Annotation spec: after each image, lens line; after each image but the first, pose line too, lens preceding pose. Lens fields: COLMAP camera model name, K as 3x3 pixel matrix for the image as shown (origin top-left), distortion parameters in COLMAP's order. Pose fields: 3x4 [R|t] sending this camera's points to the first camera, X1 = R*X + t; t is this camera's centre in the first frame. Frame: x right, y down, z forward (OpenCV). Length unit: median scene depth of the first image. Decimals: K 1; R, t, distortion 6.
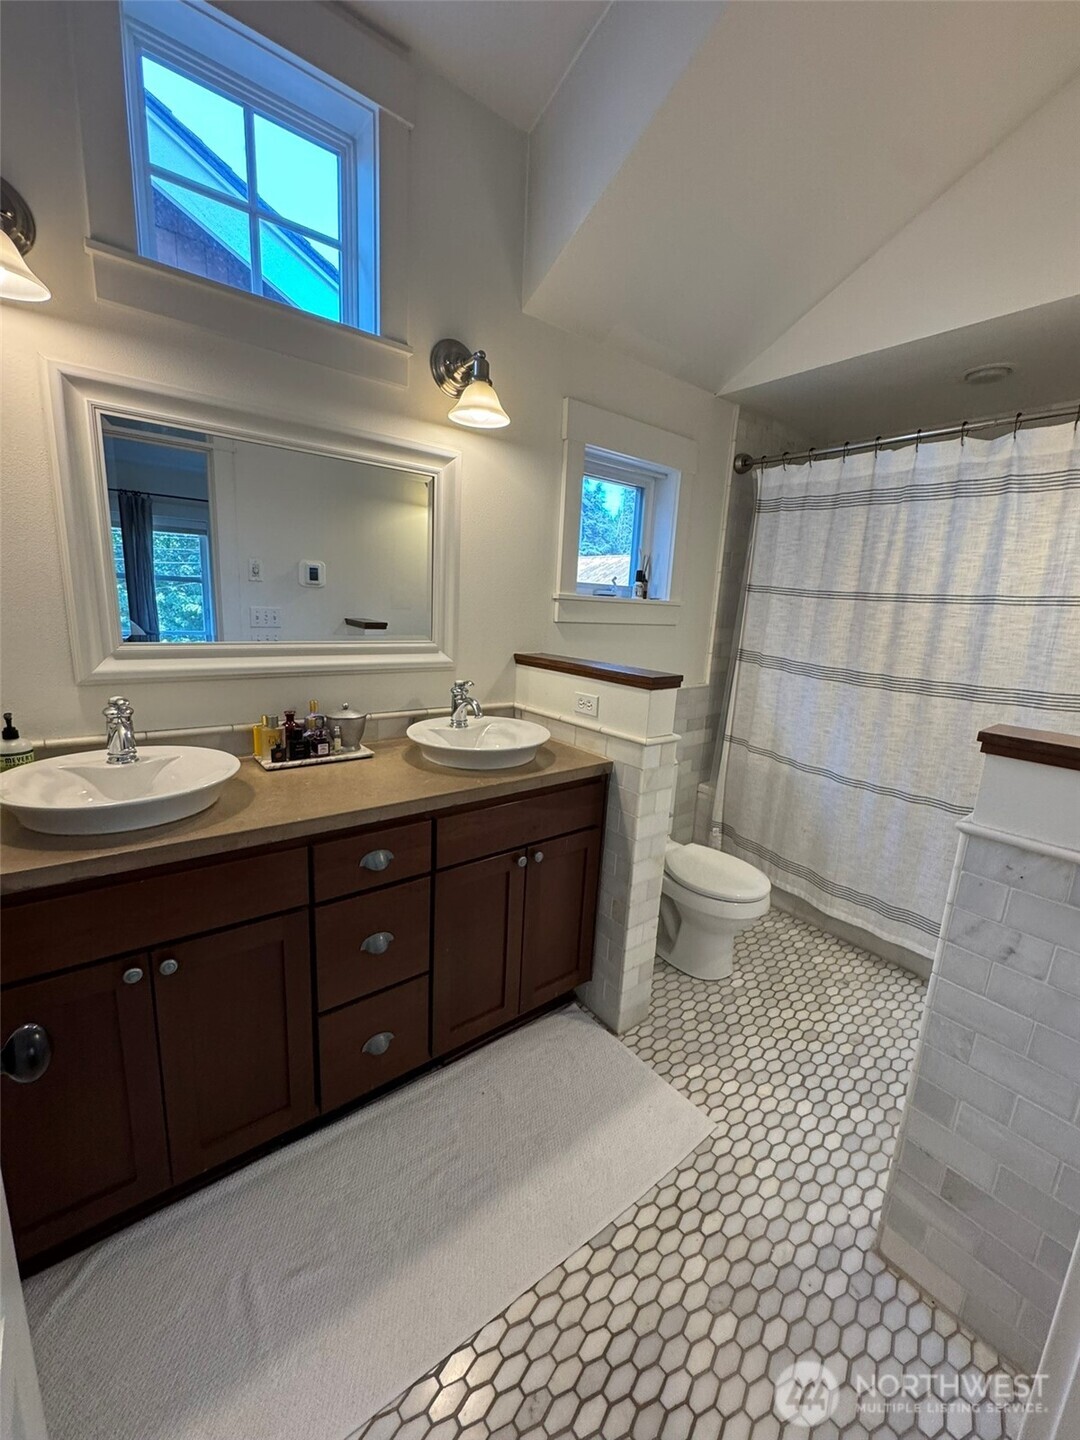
lens RADIAL K [[576.5, 0, 541.1], [0, 576.5, 722.1], [0, 0, 1]] dist [-0.003655, 0.000586]
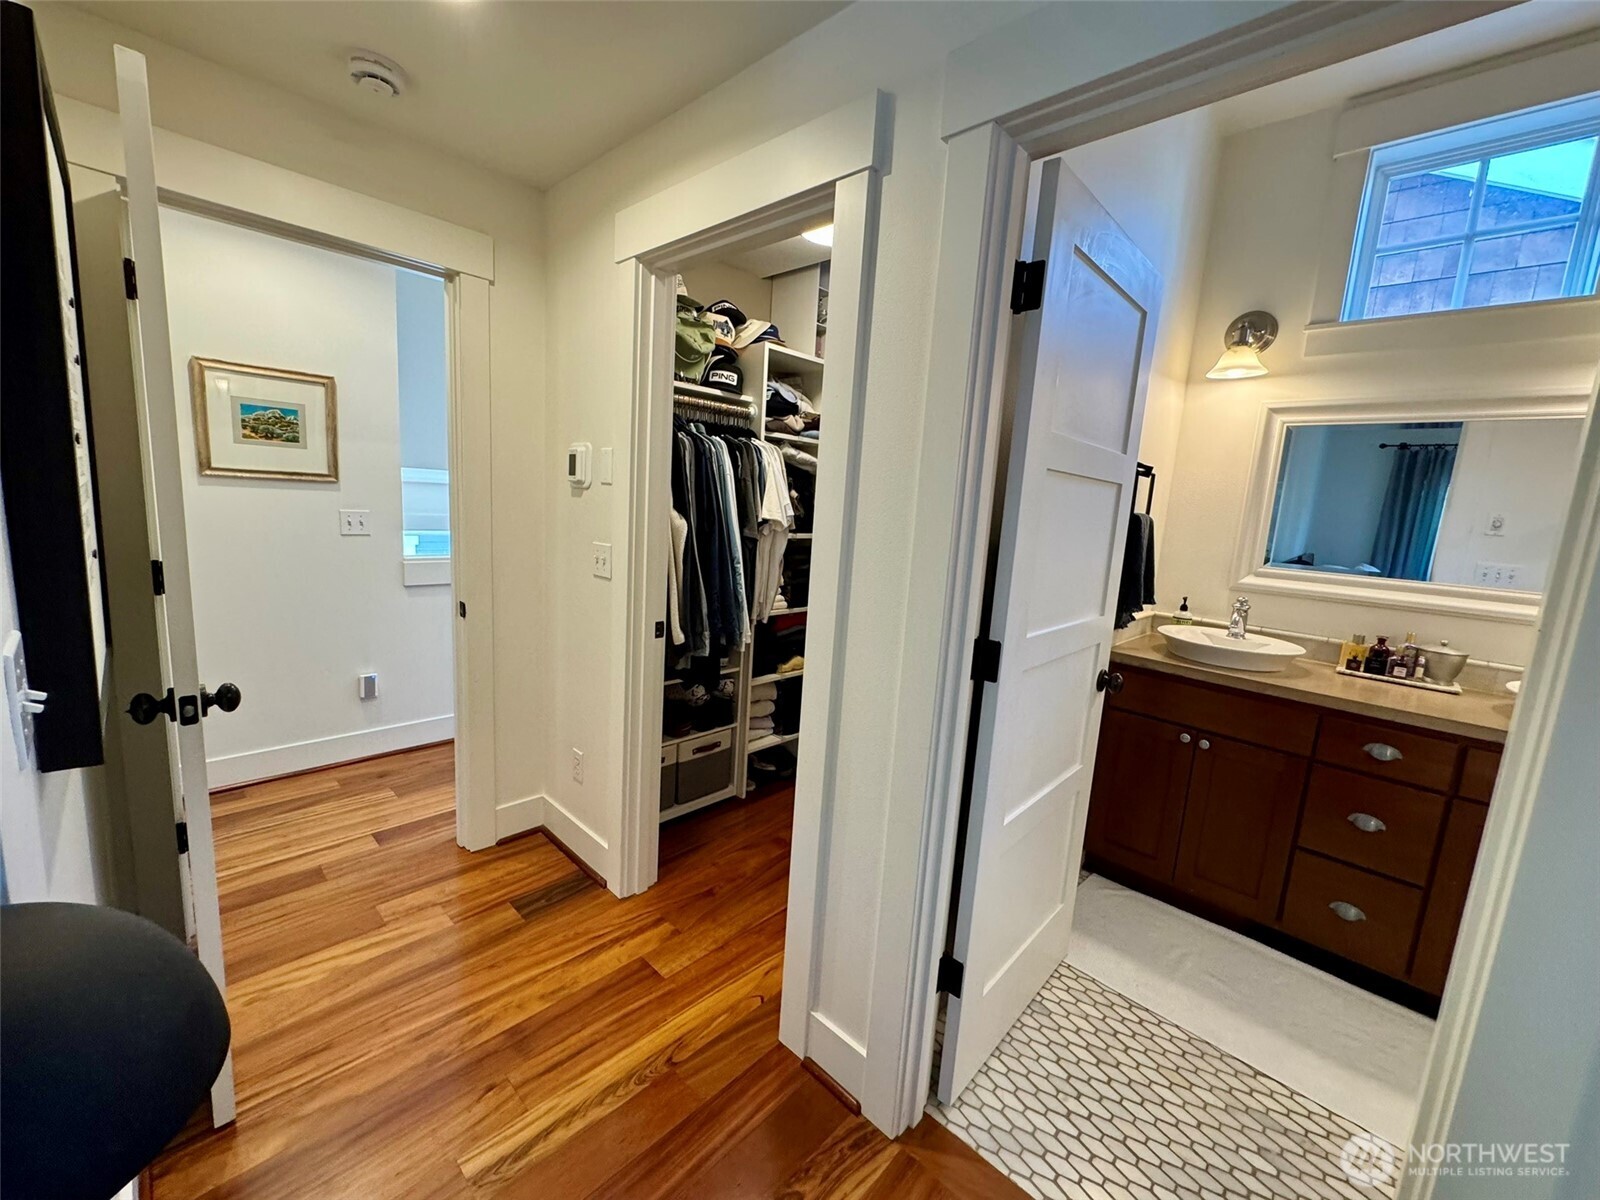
lens RADIAL K [[640.5, 0, 799.7], [0, 640.5, 599.7], [0, 0, 1]] dist [-0.003655, 0.000586]
pose [[0.152077, 0.114905, -0.981667, 0.762700], [-0.256564, 0.963762, 0.073063, 0.138681], [0.954488, 0.240749, 0.176047, -0.454827]]
